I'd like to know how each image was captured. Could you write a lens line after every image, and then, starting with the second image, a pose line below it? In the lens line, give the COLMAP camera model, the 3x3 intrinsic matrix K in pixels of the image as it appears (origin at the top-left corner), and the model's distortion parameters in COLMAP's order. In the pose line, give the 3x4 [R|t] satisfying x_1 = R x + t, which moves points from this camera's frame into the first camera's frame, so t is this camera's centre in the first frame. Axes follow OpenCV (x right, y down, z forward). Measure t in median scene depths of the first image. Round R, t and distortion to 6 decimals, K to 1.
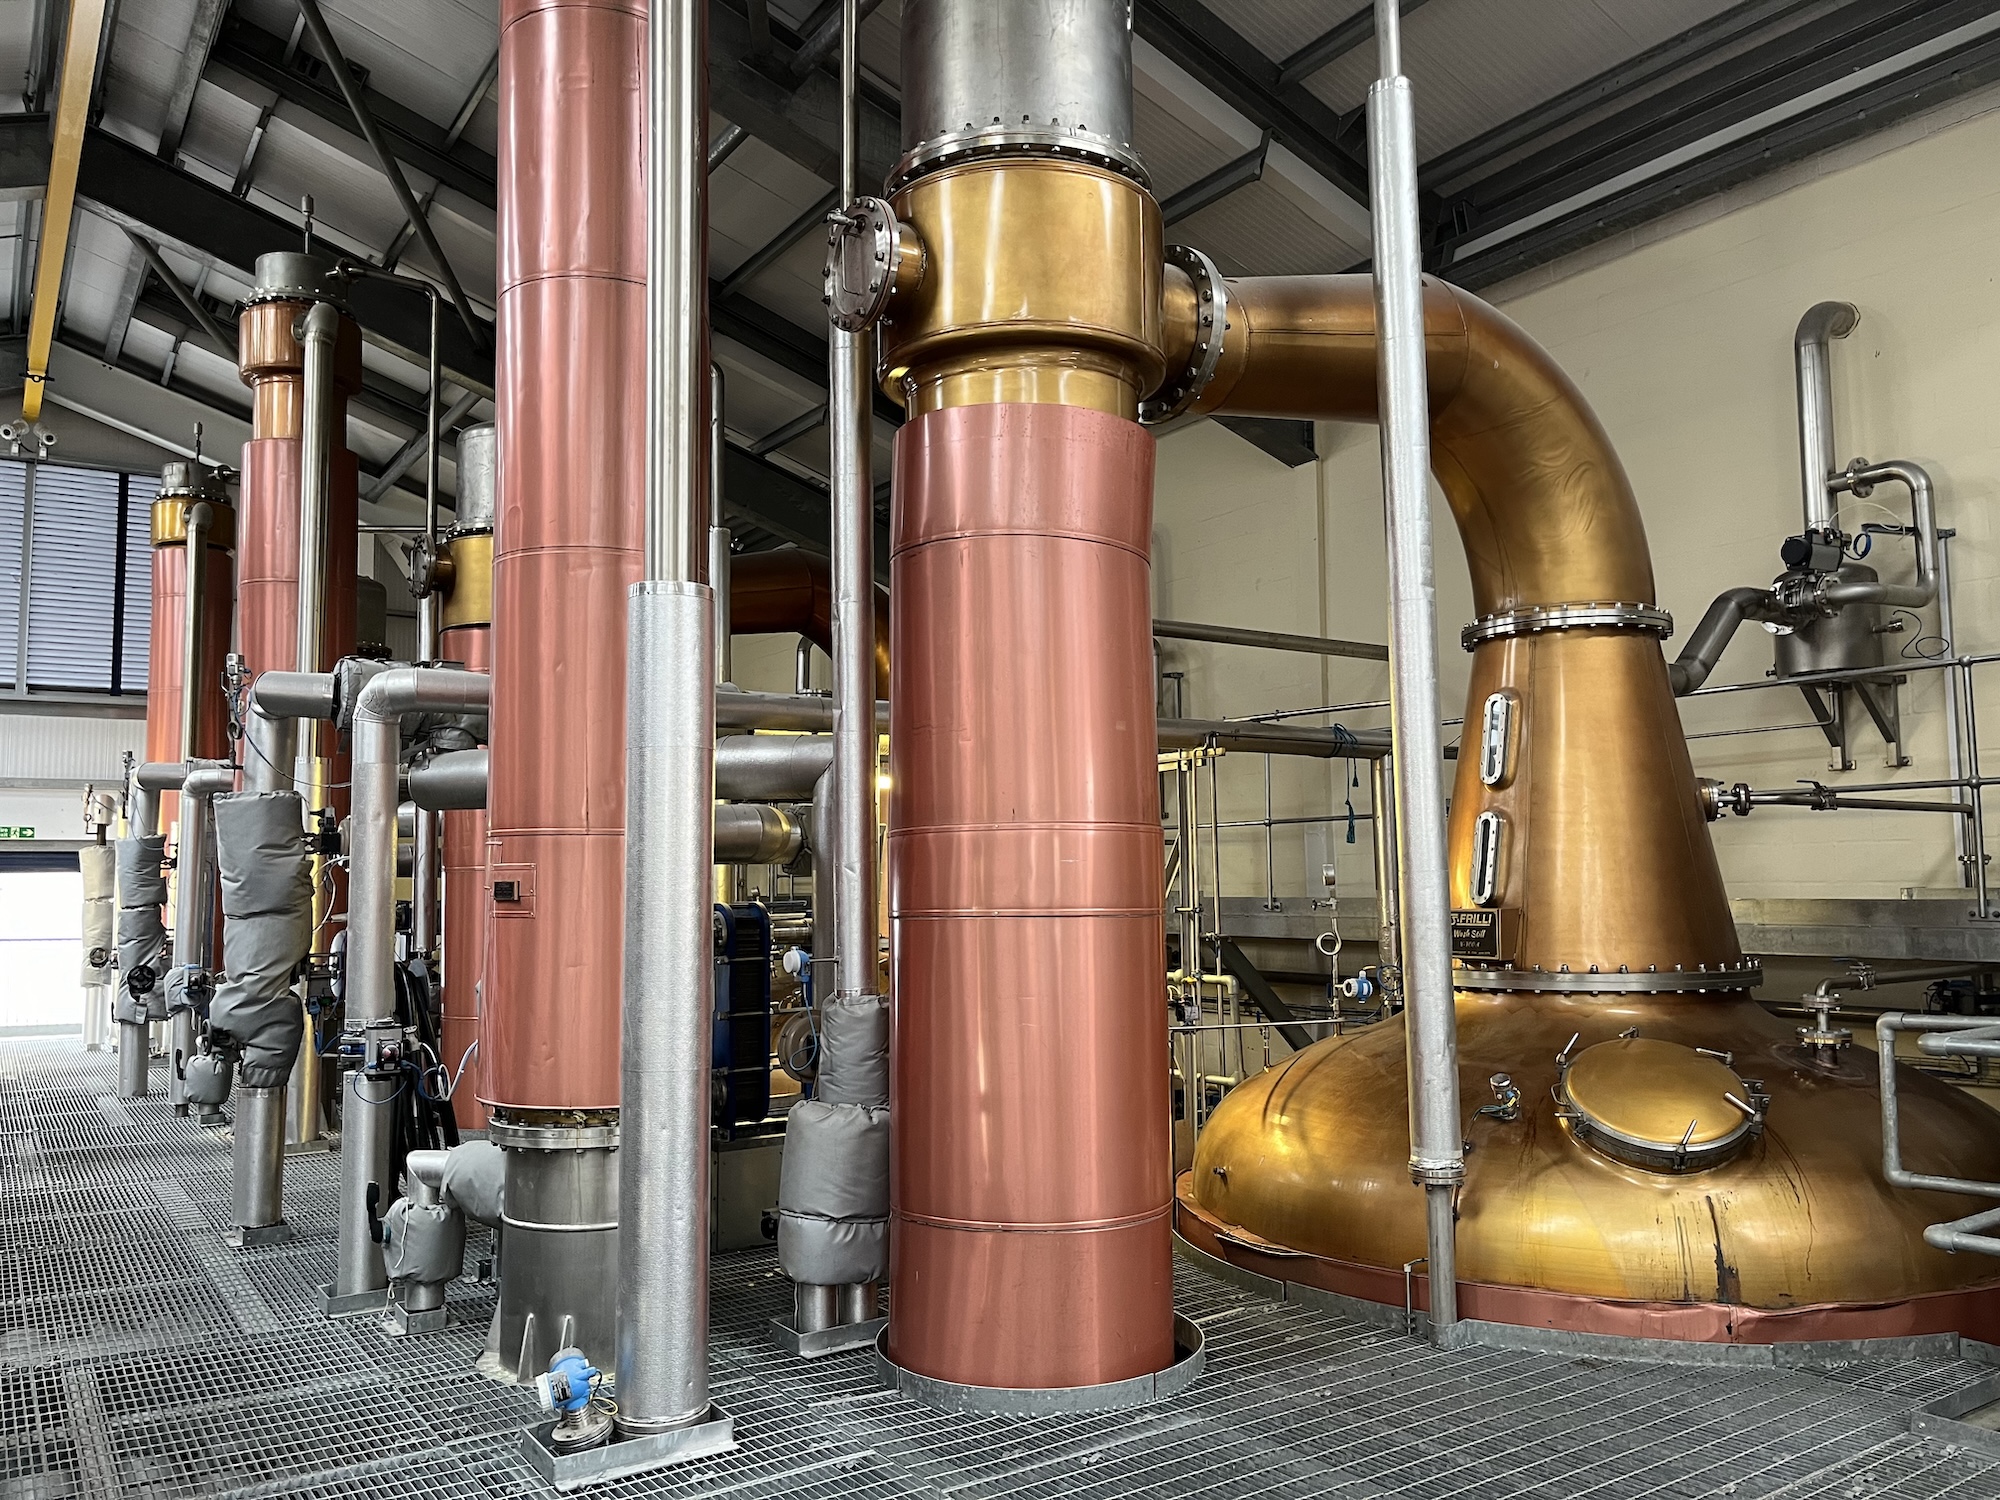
lens RADIAL K [[1508.3, 0, 1003.4], [0, 1508.3, 742.1], [0, 0, 1]] dist [0.039746, -0.000096]
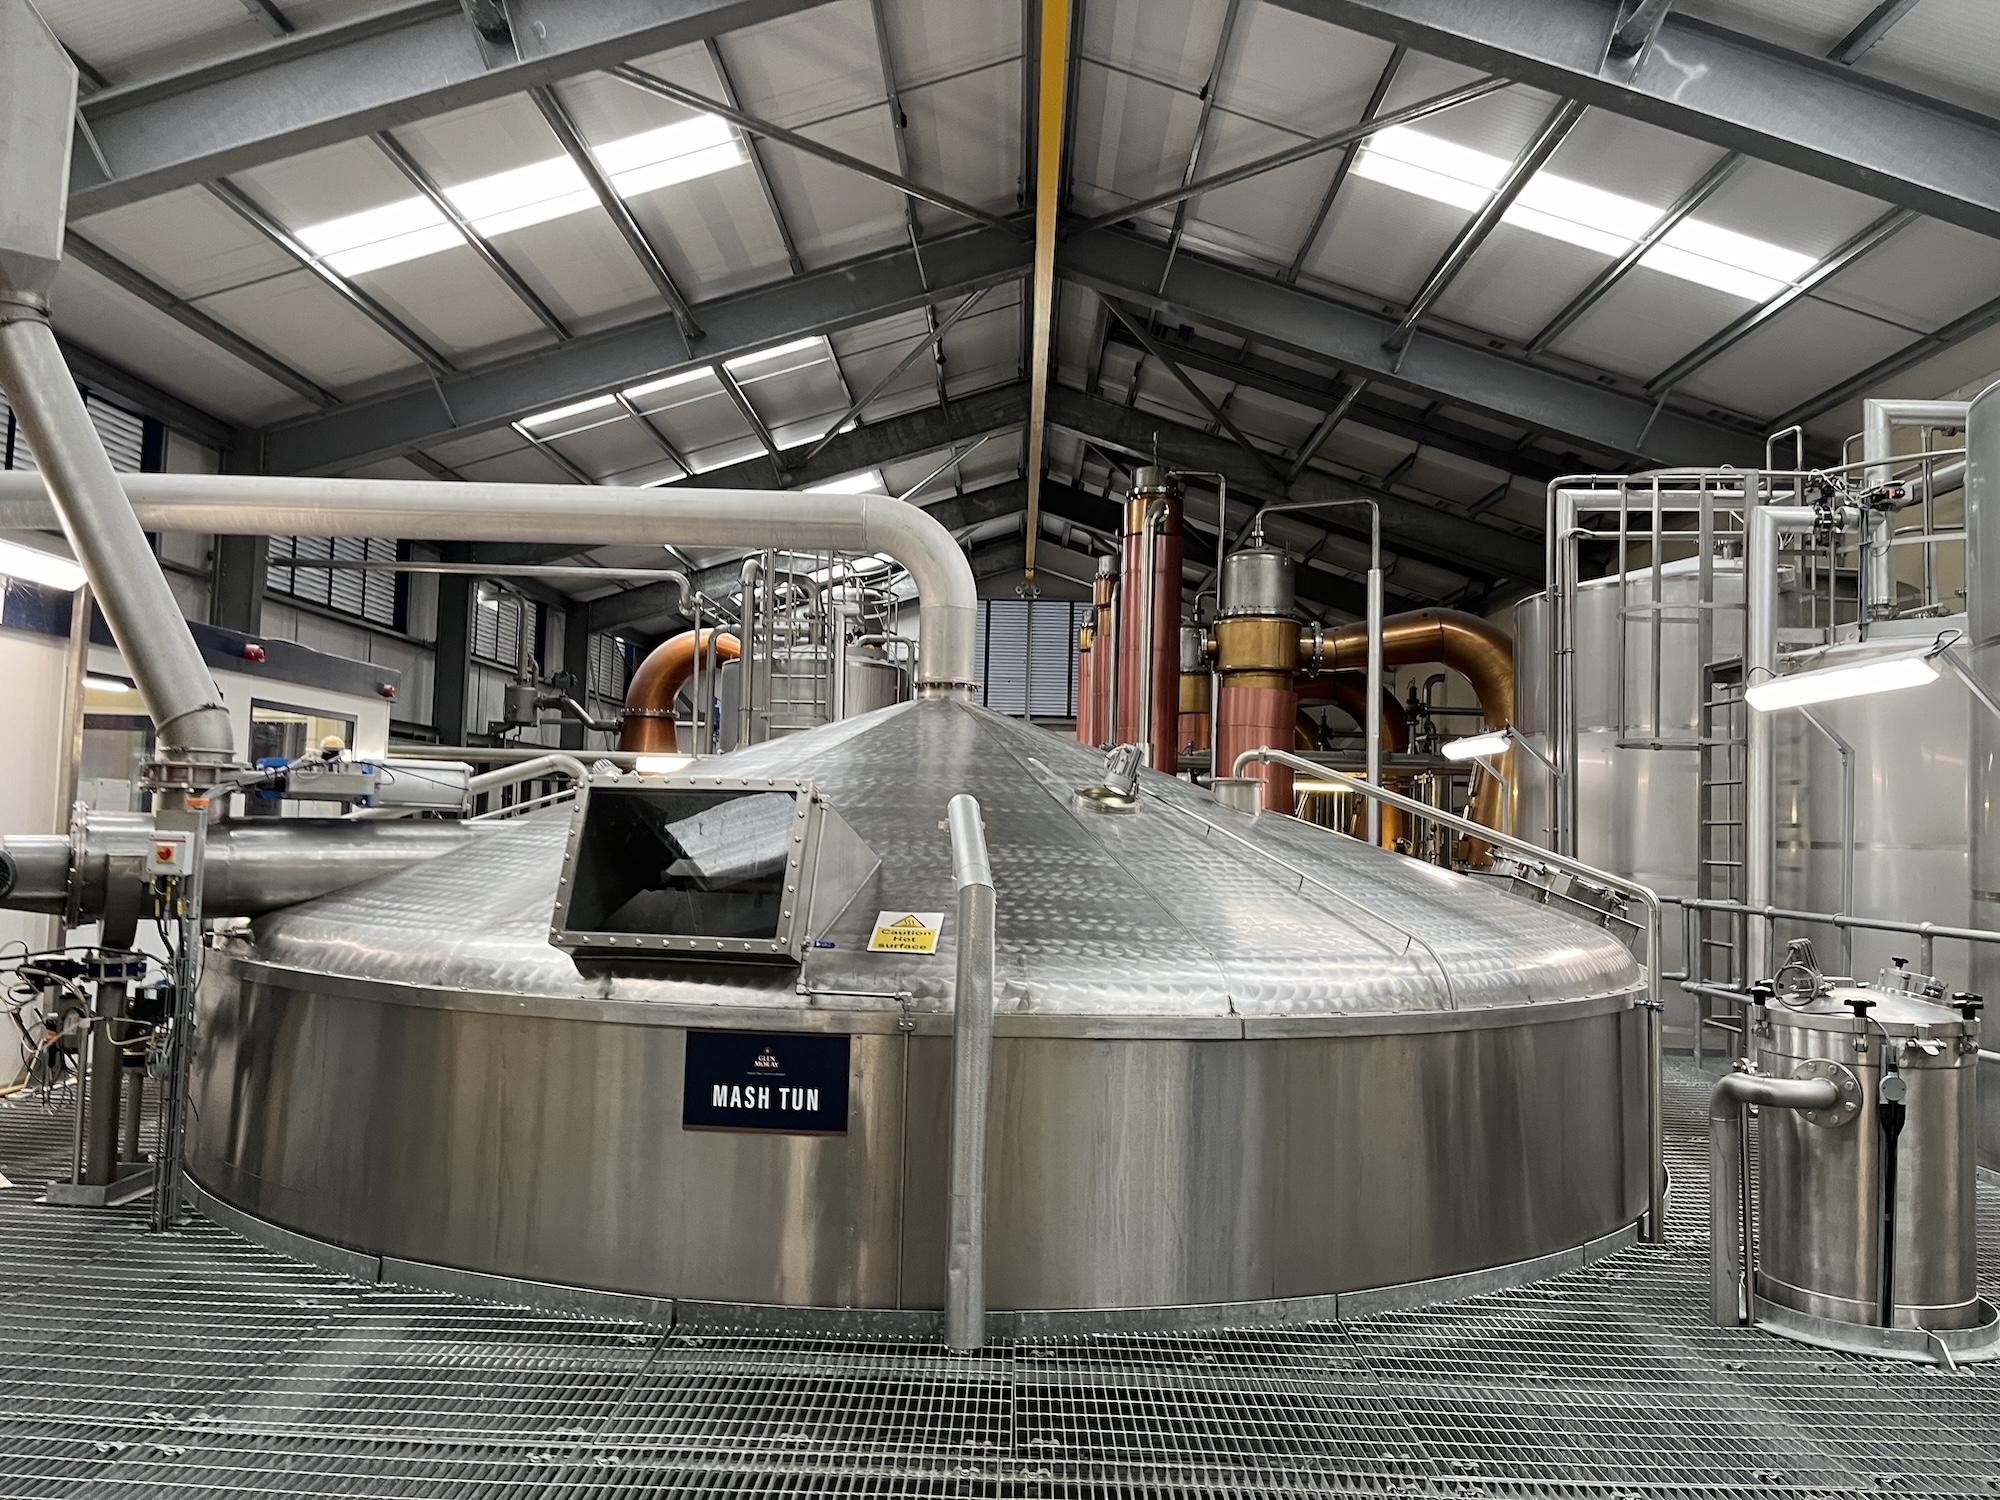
lens RADIAL K [[1508.3, 0, 996.5], [0, 1508.3, 749.9], [0, 0, 1]] dist [0.039746, -0.000096]
pose [[0.822435, -0.007446, -0.568810, 0.585284], [0.031966, 0.998939, 0.033143, -0.086524], [0.567960, -0.045440, 0.821801, -0.839822]]
